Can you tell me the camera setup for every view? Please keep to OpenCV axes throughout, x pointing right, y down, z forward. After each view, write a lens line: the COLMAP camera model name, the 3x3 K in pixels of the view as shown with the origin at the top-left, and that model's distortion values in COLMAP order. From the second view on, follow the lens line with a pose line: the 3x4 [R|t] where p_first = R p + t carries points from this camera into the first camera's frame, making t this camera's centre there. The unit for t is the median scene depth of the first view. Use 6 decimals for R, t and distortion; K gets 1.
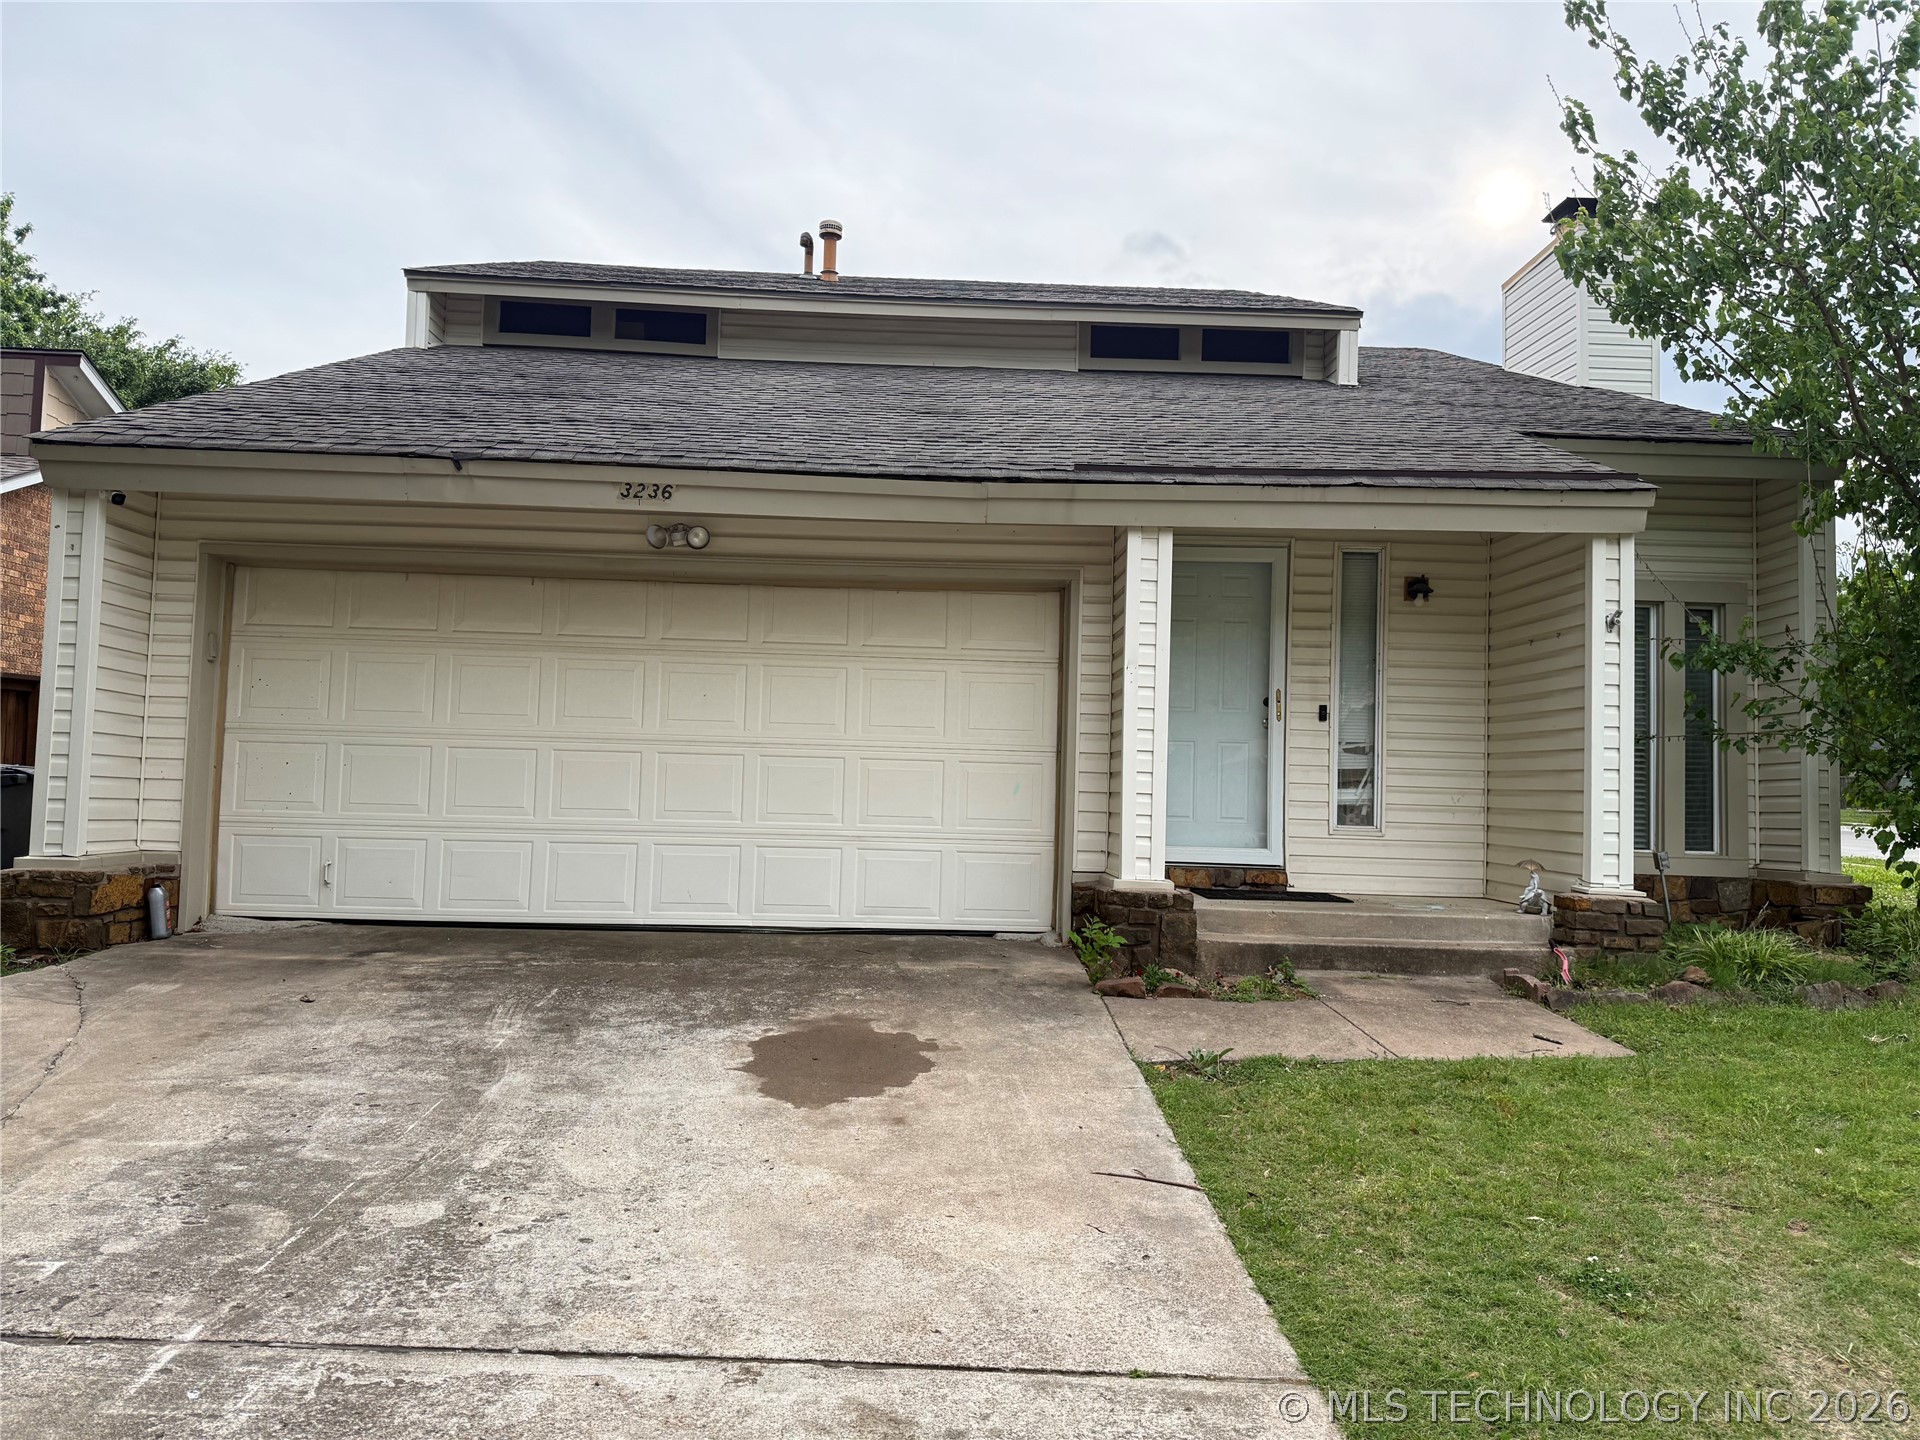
lens RADIAL K [[1350.1, 0, 951.6], [0, 1350.1, 721.2], [0, 0, 1]] dist [0.049450, -0.061013]
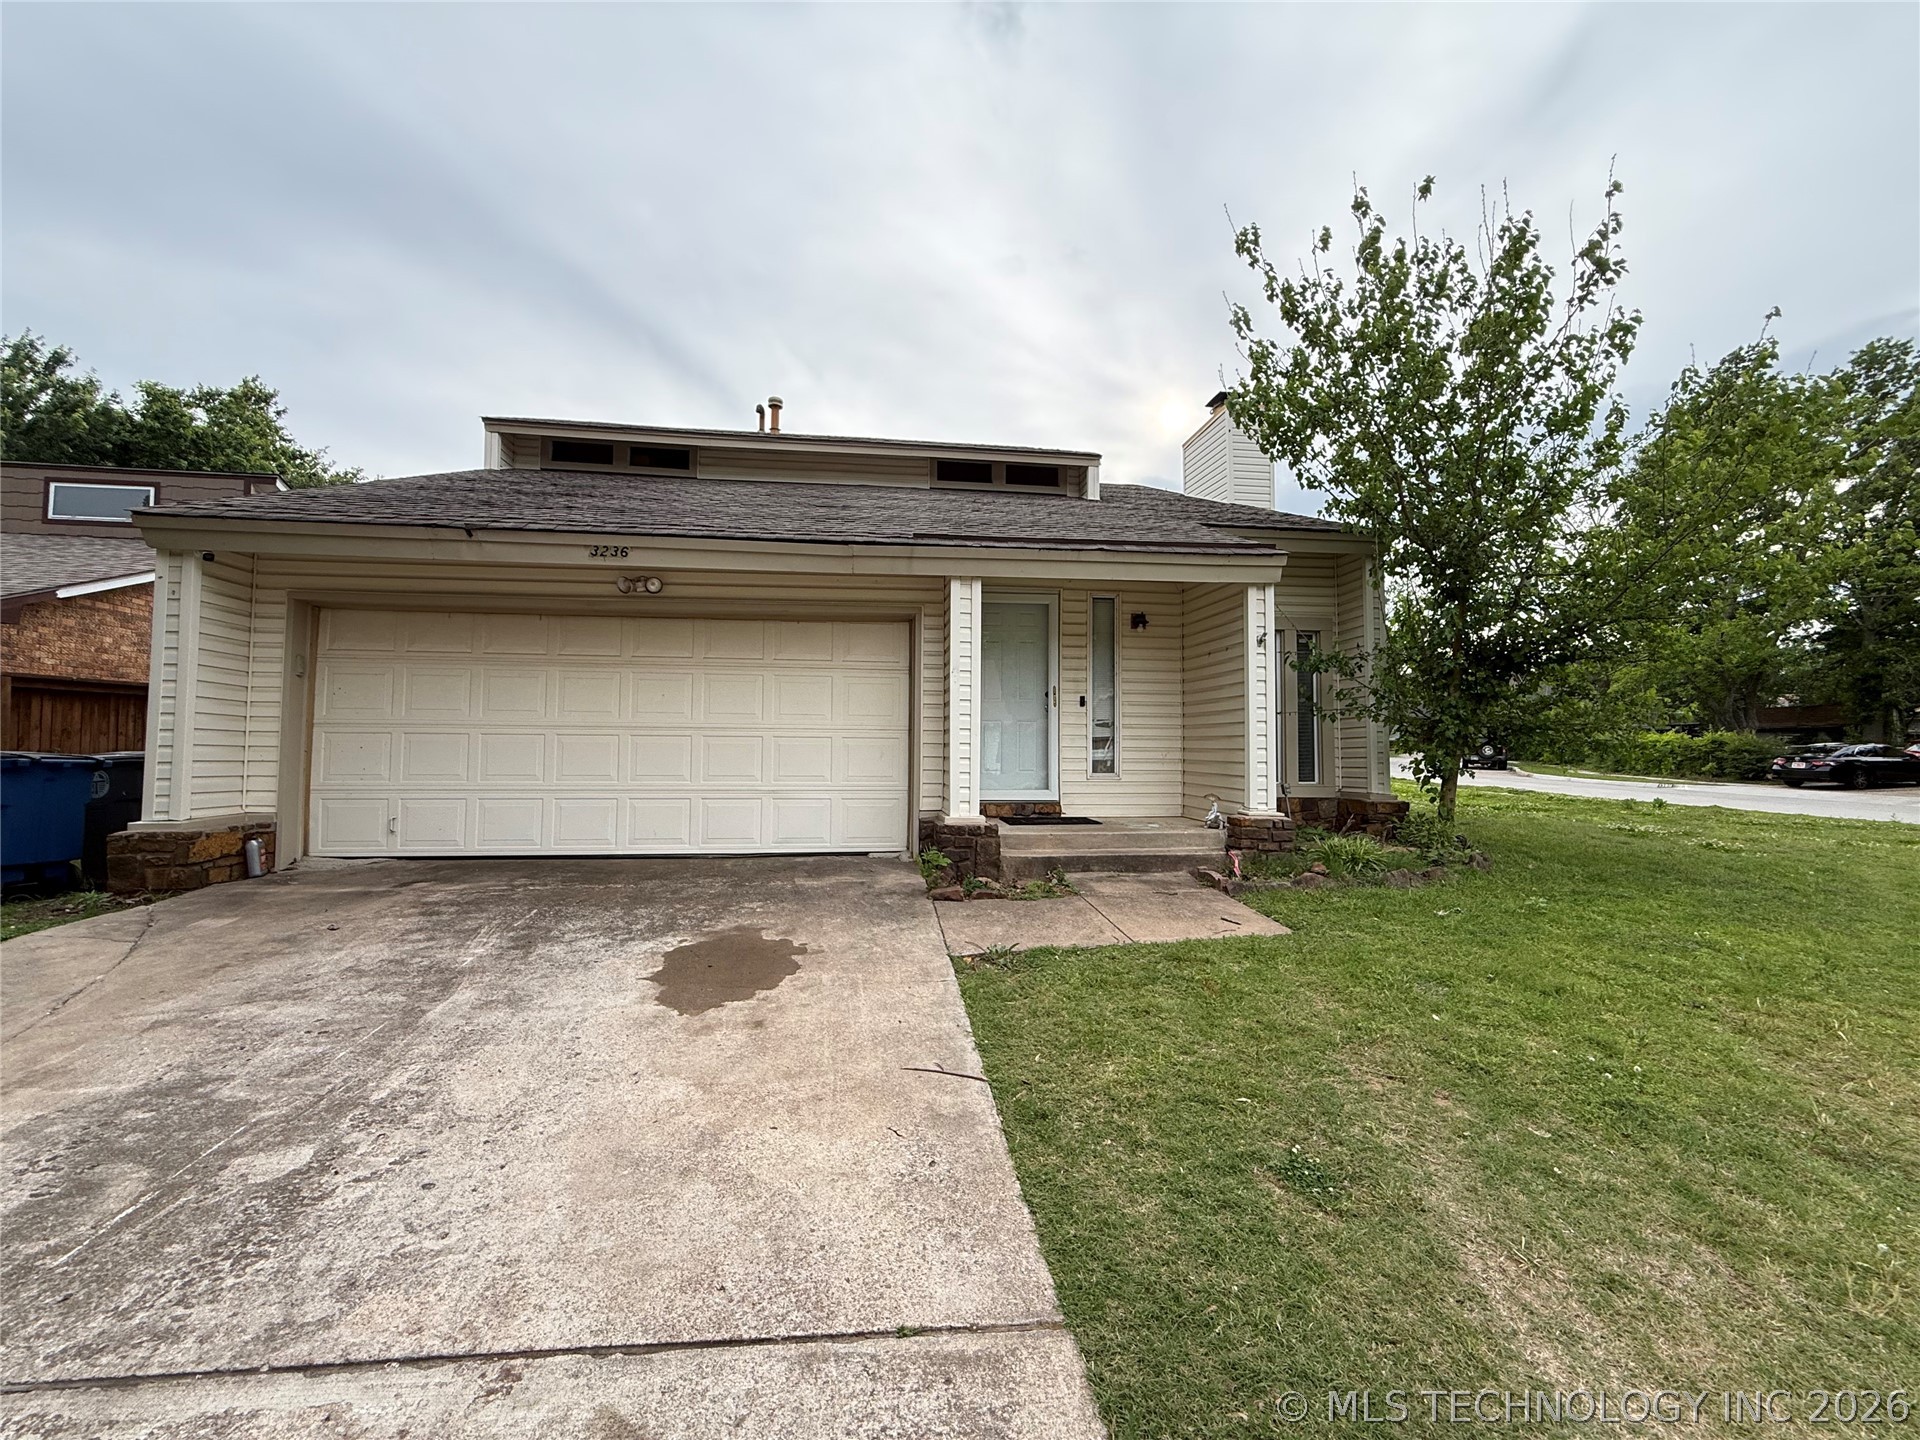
lens RADIAL K [[766.1, 0, 952.0], [0, 766.1, 715.6], [0, 0, 1]] dist [-0.000276, 0.000295]
pose [[0.995376, -0.016508, 0.094630, 0.051726], [0.015617, 0.999827, 0.010140, -0.001074], [-0.094781, -0.008615, 0.995461, 0.169991]]
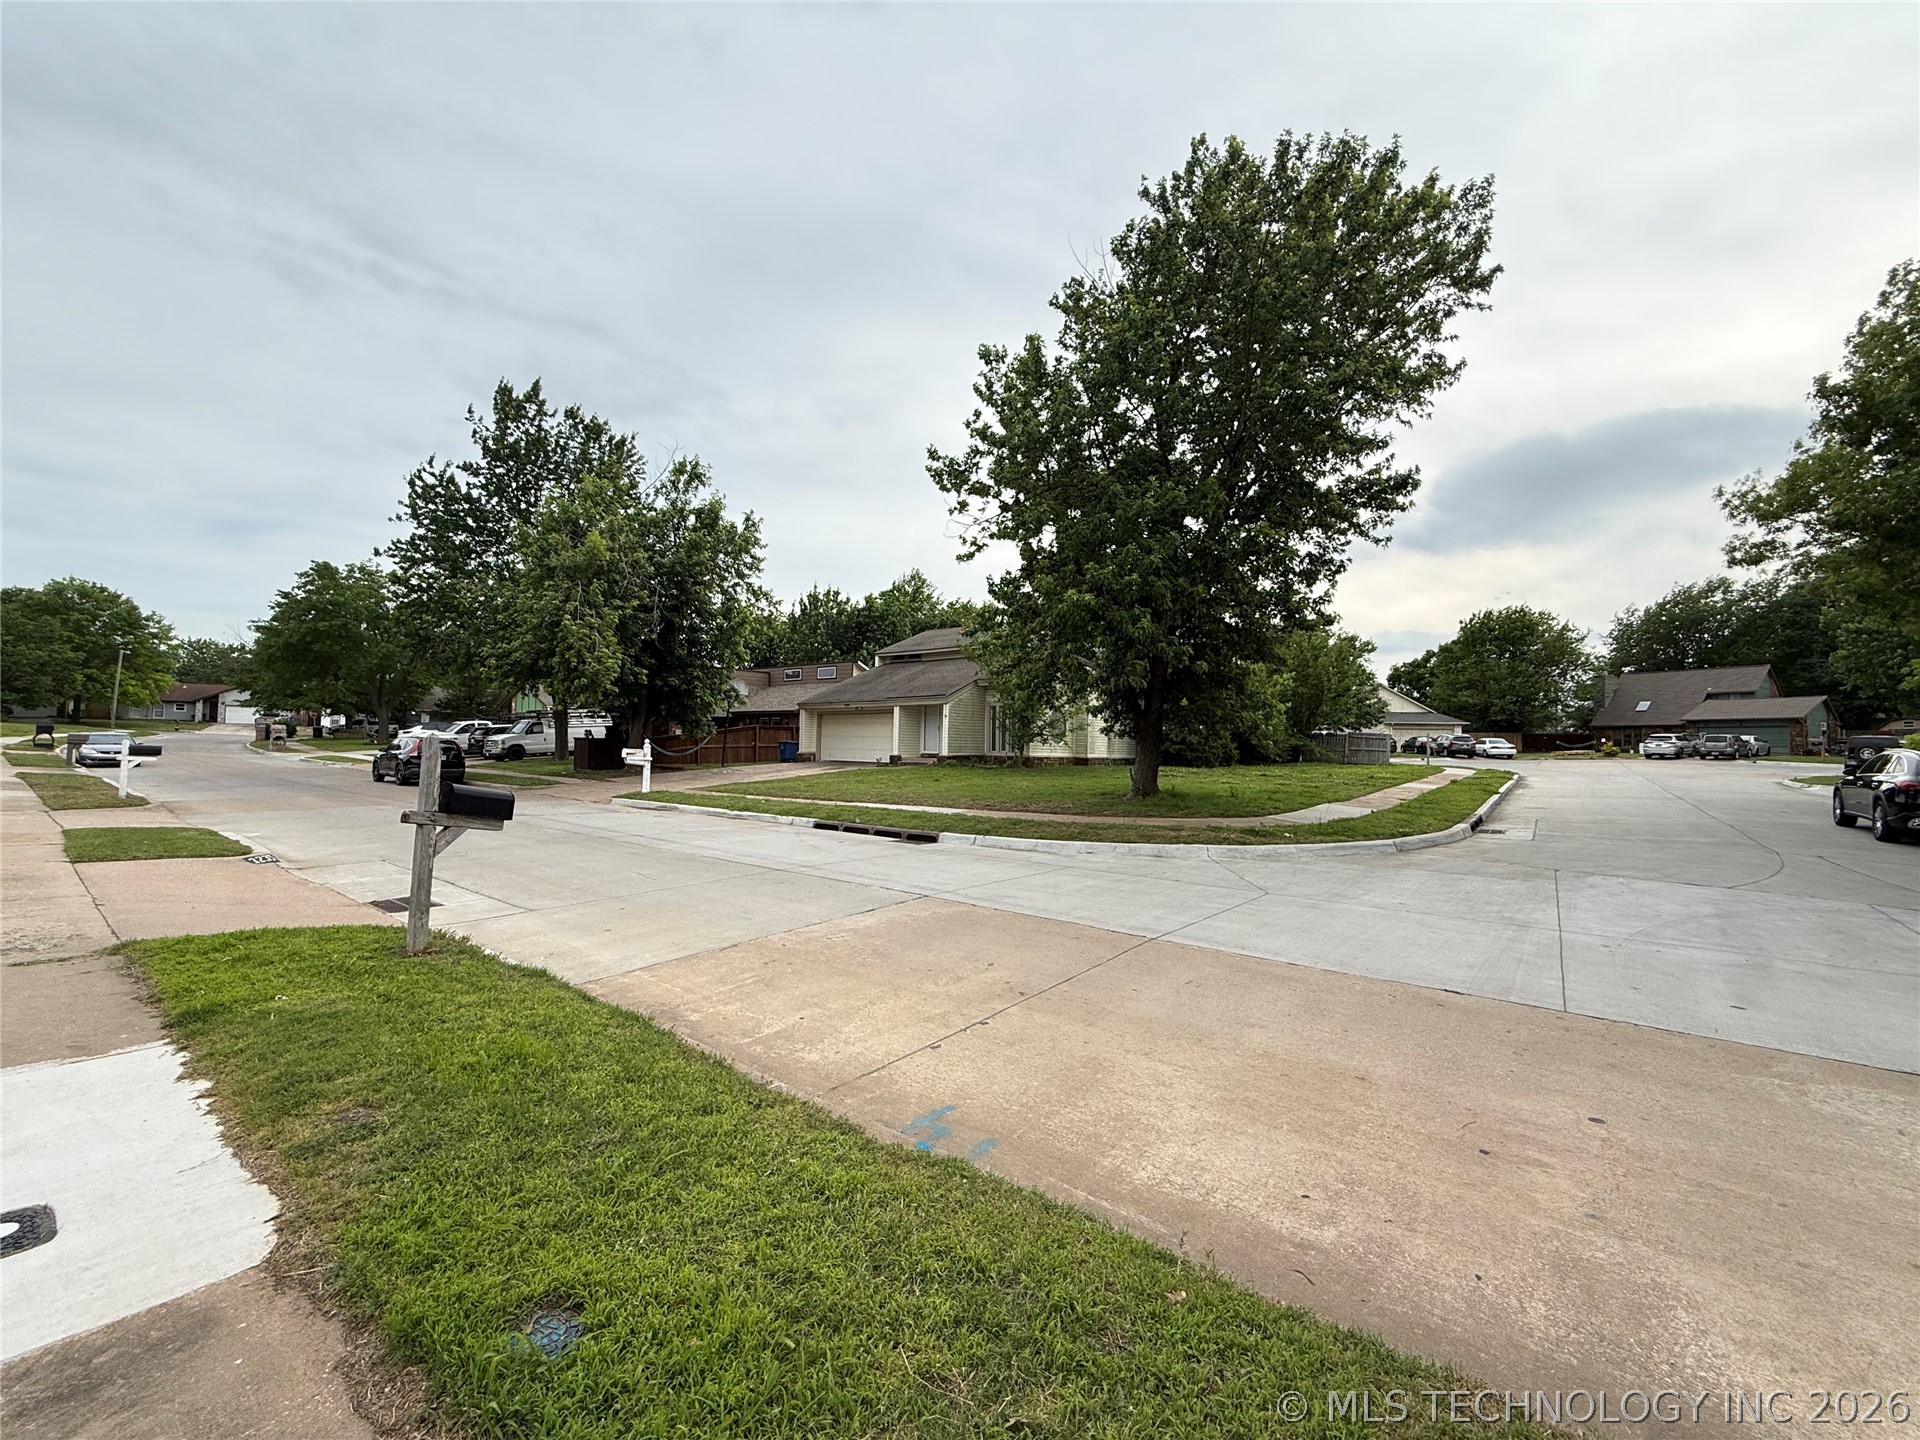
lens RADIAL K [[766.1, 0, 951.0], [0, 766.1, 717.7], [0, 0, 1]] dist [-0.000276, 0.000295]
pose [[0.776462, -0.051317, -0.628072, 3.129069], [0.037494, 0.998675, -0.035245, 0.089969], [0.629048, 0.003817, 0.777357, -2.165985]]
